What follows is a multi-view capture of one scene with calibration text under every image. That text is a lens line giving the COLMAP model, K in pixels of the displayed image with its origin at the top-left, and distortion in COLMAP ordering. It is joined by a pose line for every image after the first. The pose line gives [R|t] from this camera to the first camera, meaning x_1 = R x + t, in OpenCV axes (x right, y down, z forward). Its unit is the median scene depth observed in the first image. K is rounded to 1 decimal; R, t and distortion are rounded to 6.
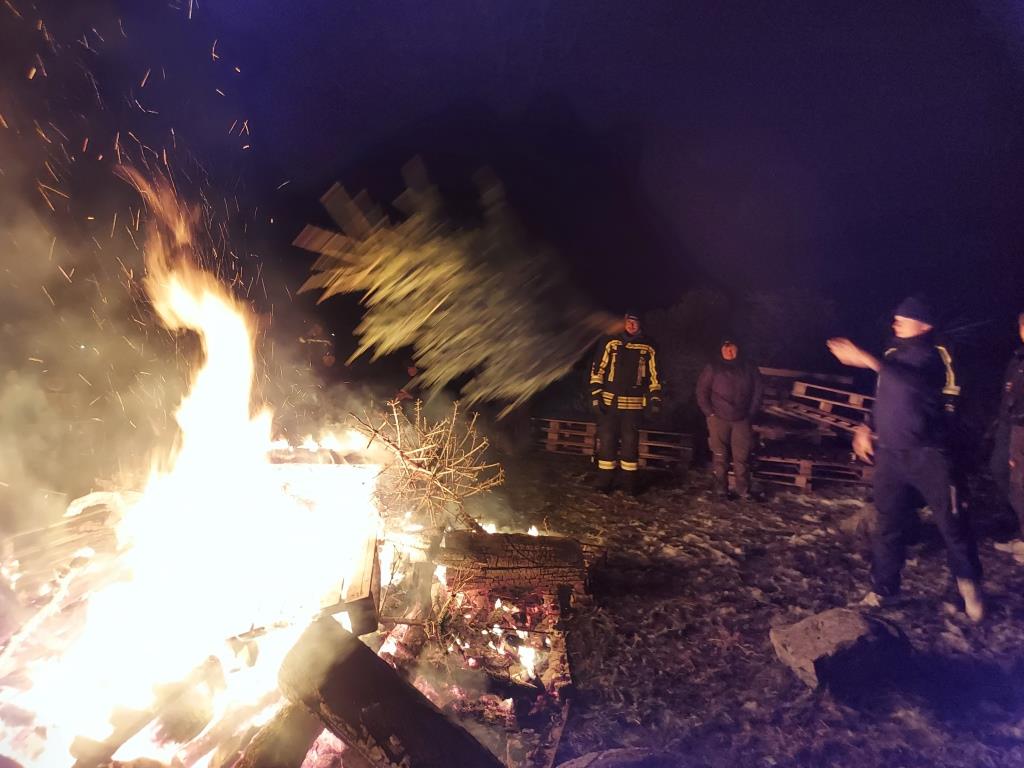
lens RADIAL K [[739.2, 0, 512.0], [0, 739.2, 384.0], [0, 0, 1]] dist [0.047061, -0.032526]
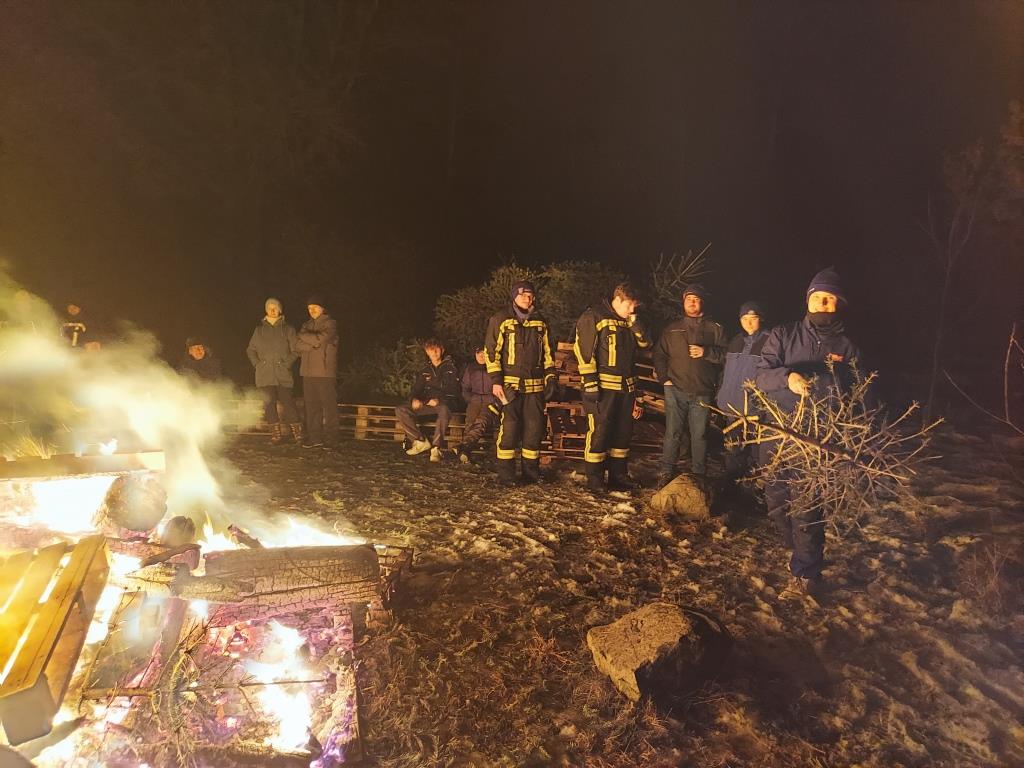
lens RADIAL K [[739.2, 0, 512.0], [0, 739.2, 384.0], [0, 0, 1]] dist [0.047061, -0.032526]
pose [[0.969737, -0.035671, 0.241532, 0.045579], [0.029792, 0.999165, 0.027950, 0.002195], [-0.242327, -0.019908, 0.969990, 0.138135]]
